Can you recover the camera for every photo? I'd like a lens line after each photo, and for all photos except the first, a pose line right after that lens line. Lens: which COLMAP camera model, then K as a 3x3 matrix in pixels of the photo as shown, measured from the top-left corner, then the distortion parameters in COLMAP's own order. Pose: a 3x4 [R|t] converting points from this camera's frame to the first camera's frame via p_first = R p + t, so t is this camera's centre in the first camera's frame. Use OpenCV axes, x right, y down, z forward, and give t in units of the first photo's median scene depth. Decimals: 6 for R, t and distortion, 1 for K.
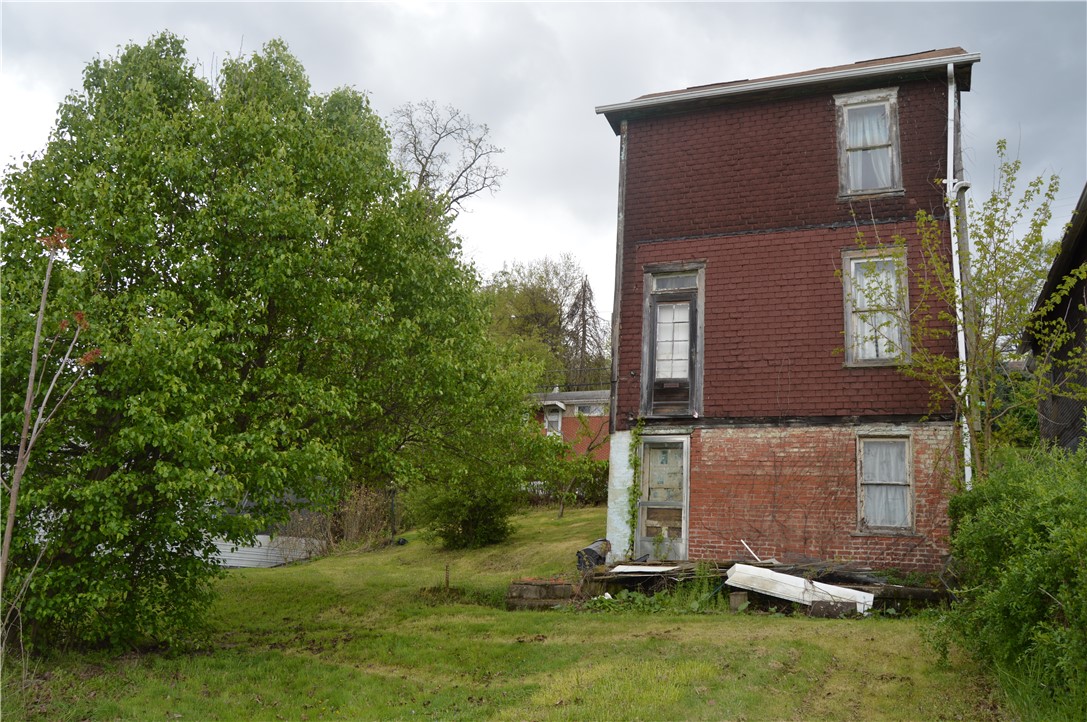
lens RADIAL K [[861.2, 0, 543.5], [0, 861.2, 361.0], [0, 0, 1]] dist [-0.098770, 0.049111]
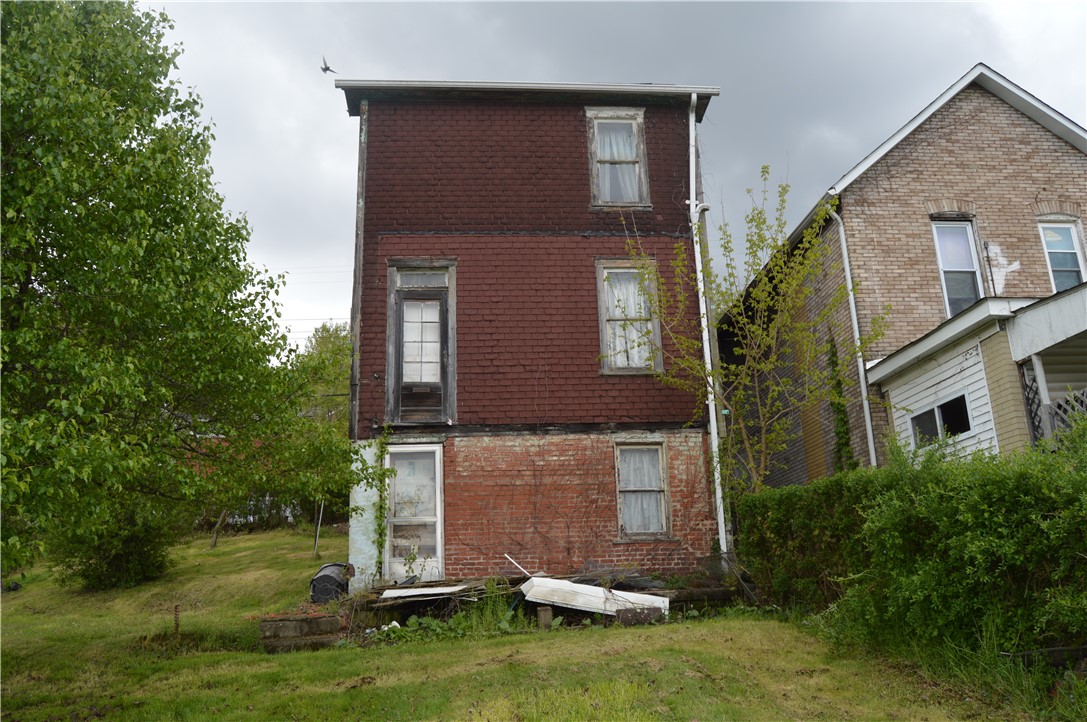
lens RADIAL K [[861.2, 0, 543.5], [0, 861.2, 361.0], [0, 0, 1]] dist [-0.098770, 0.049111]
pose [[0.886209, 0.040398, 0.461520, -0.164168], [-0.025237, 0.998921, -0.038978, 0.030933], [-0.462597, 0.022895, 0.886273, 0.131183]]
